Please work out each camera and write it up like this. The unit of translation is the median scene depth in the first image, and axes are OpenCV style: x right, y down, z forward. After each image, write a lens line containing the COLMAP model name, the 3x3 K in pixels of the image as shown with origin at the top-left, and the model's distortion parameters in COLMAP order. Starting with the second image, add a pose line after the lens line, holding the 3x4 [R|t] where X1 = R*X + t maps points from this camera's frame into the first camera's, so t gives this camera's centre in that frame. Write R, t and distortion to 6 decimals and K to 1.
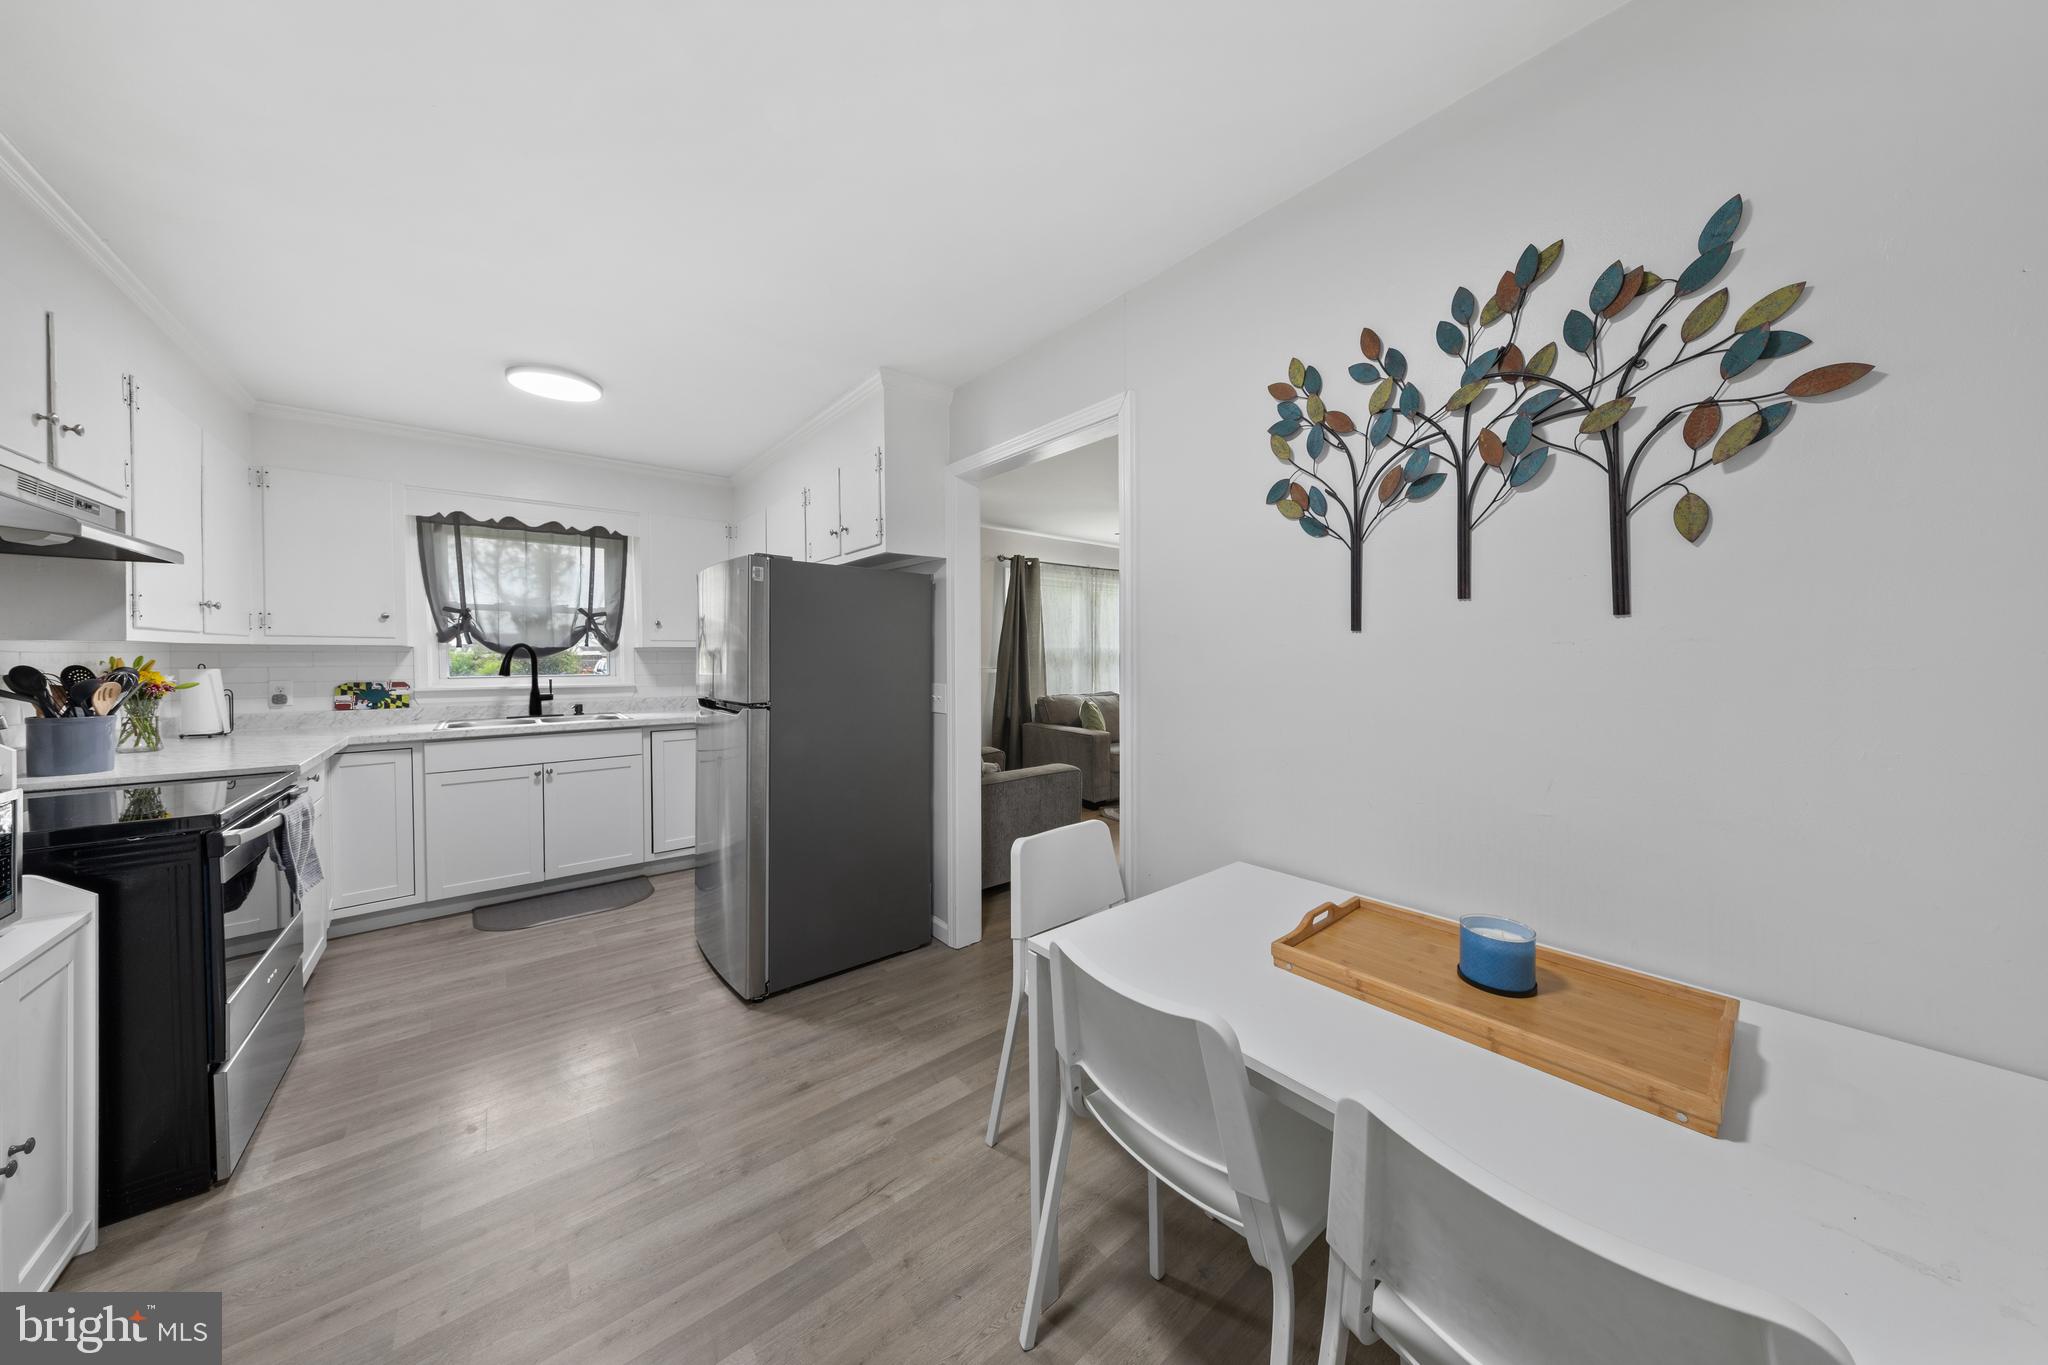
lens RADIAL K [[650.3, 0, 1018.8], [0, 650.3, 669.4], [0, 0, 1]] dist [0.008719, -0.000691]
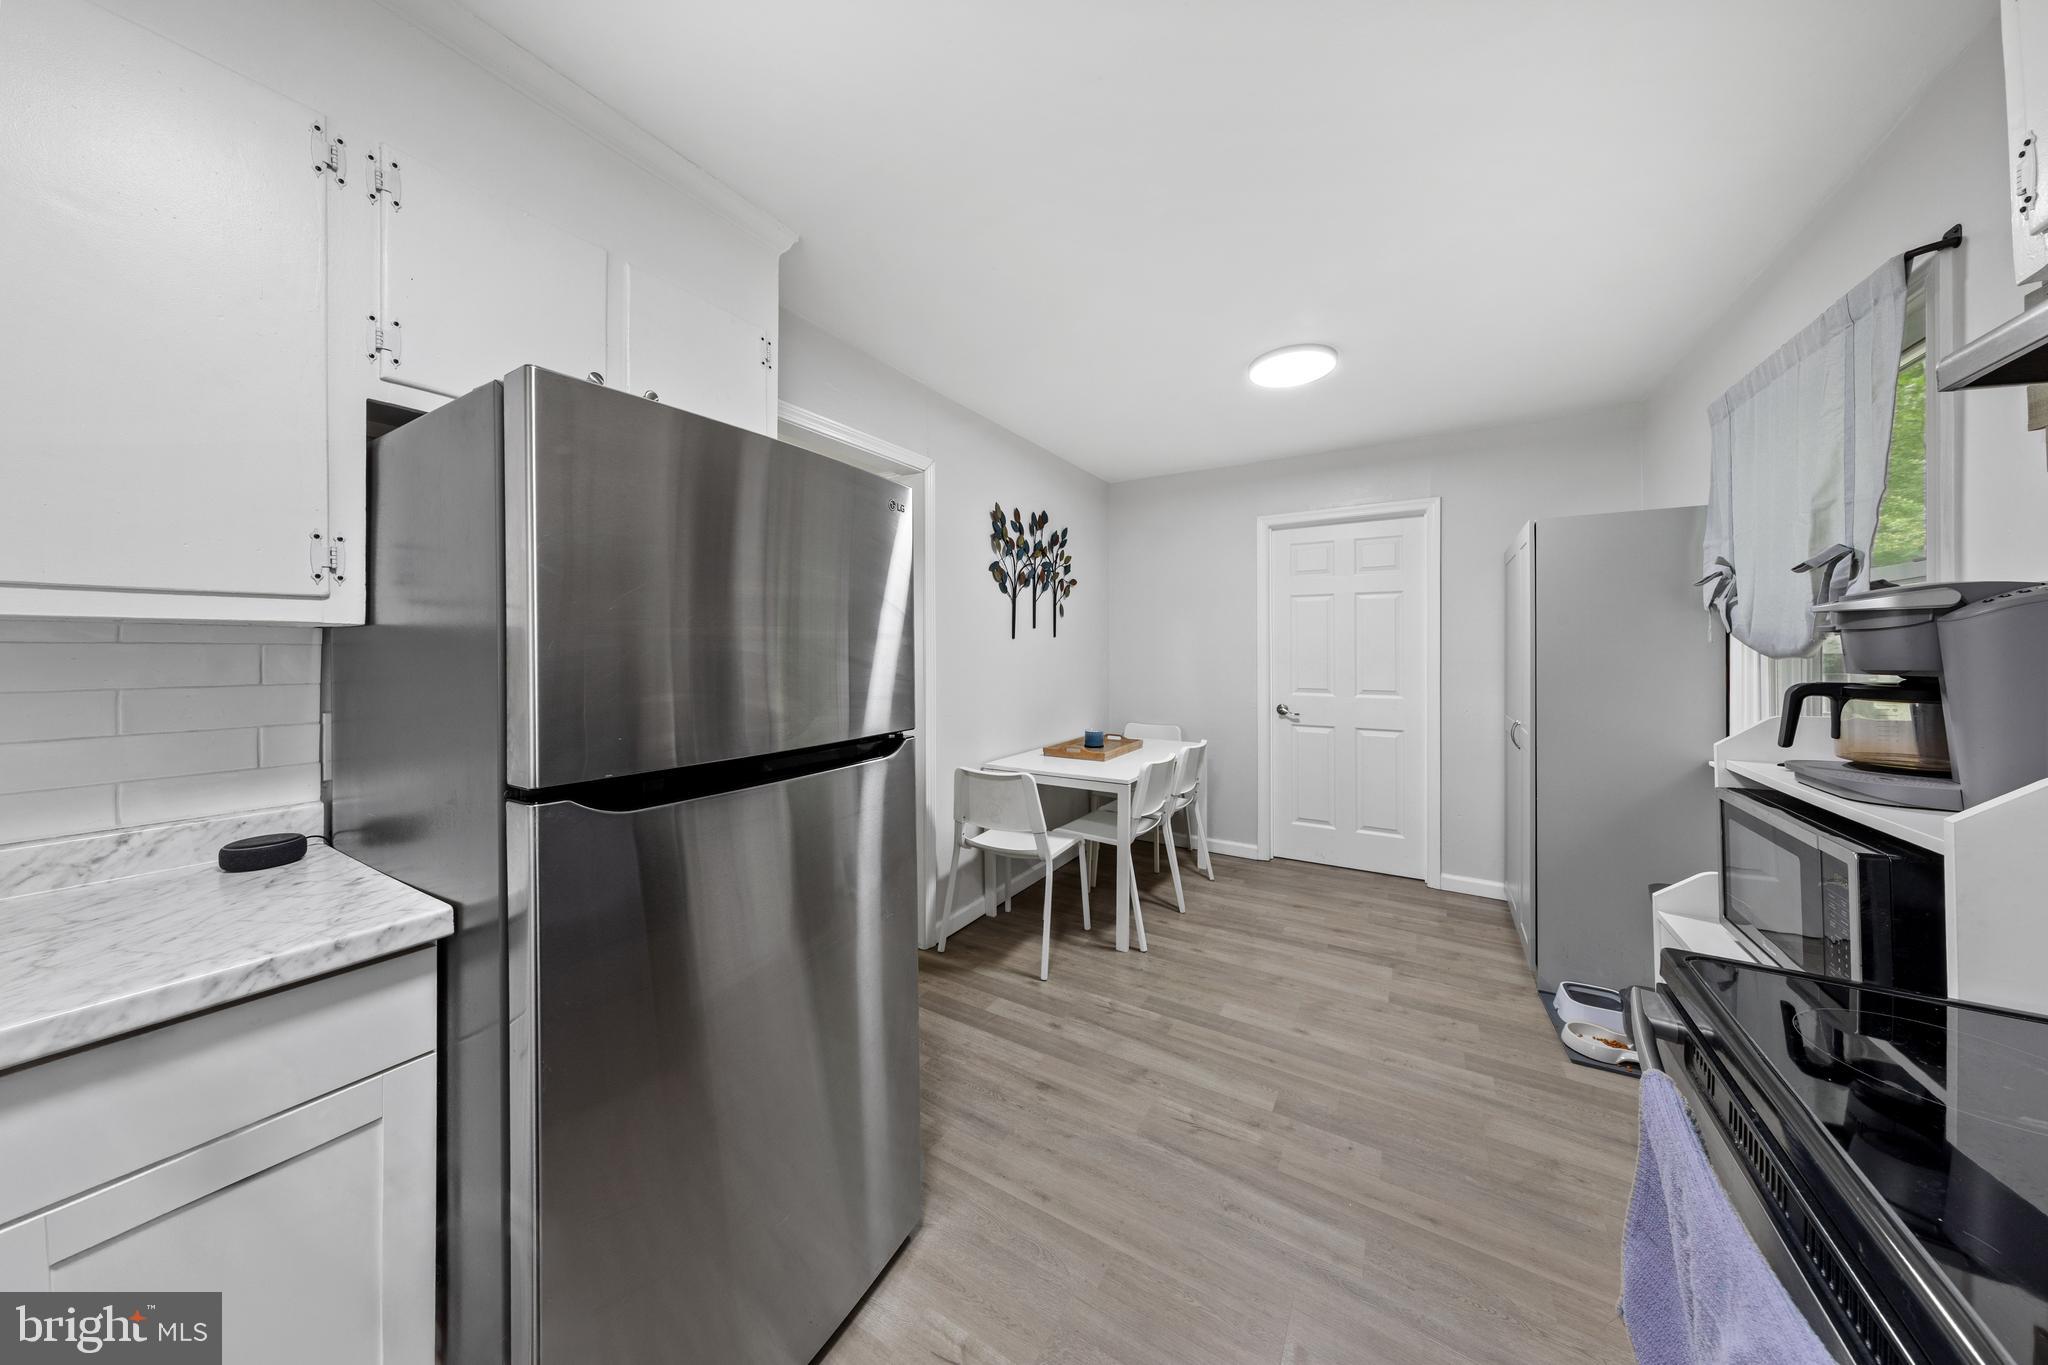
lens RADIAL K [[650.3, 0, 1017.3], [0, 650.3, 647.8], [0, 0, 1]] dist [0.008719, -0.000691]
pose [[-0.329524, 0.002426, 0.944144, -0.835077], [0.022811, 0.999725, 0.005392, -0.020273], [-0.943872, 0.023314, -0.329489, 0.899406]]
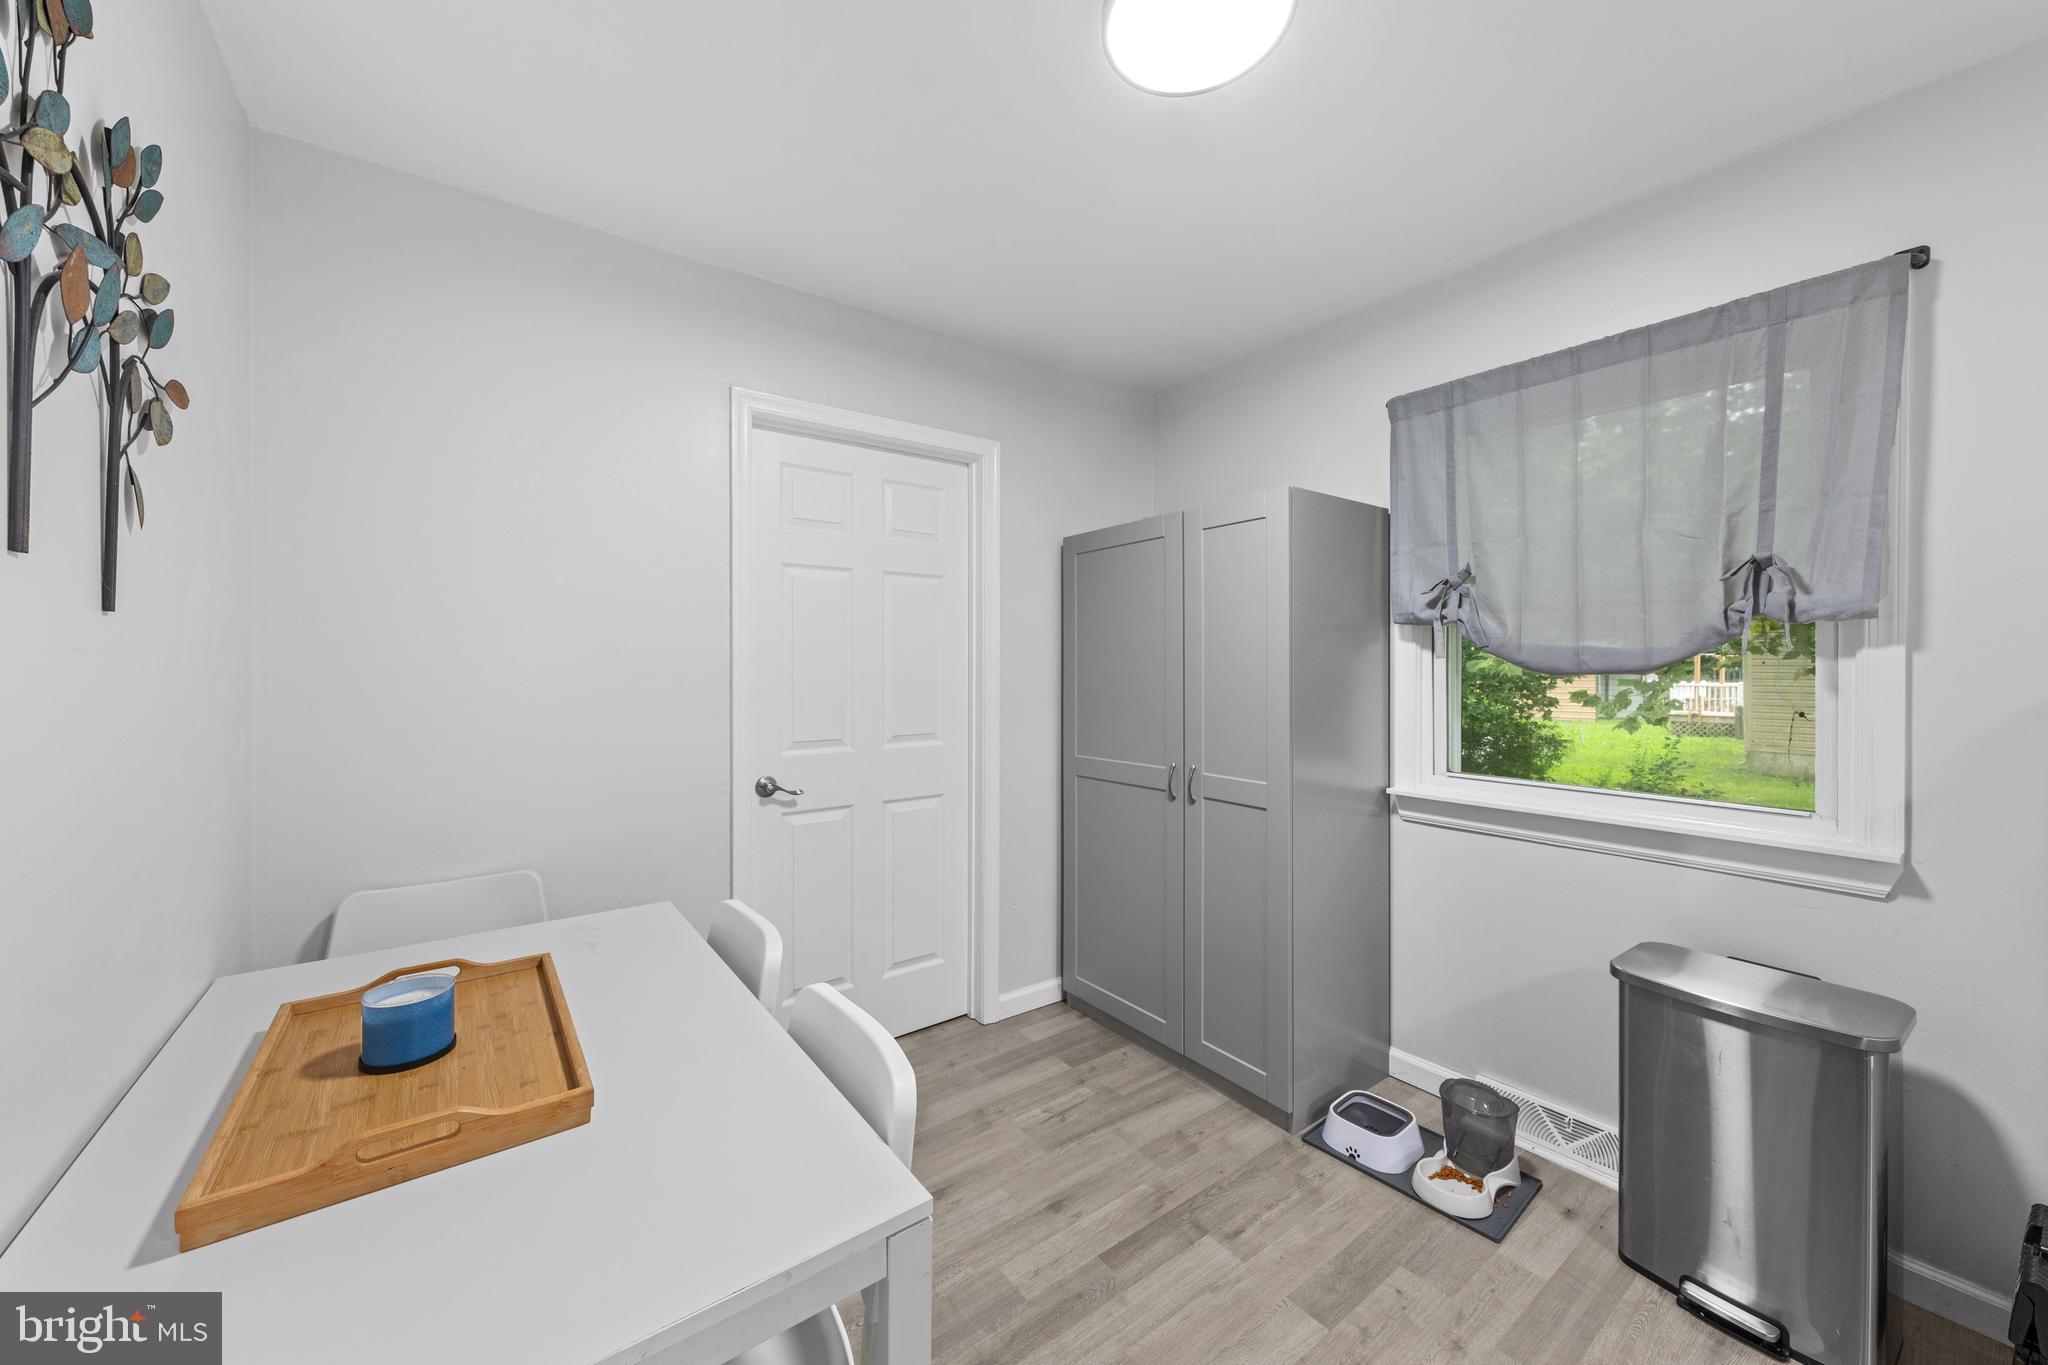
lens RADIAL K [[745.1, 0, 1015.8], [0, 745.1, 666.0], [0, 0, 1]] dist [-0.002848, -0.000377]
pose [[-0.998452, 0.002147, 0.055577, -0.037923], [0.003425, 0.999732, 0.022909, -0.015237], [-0.055513, 0.023064, -0.998192, 0.696325]]
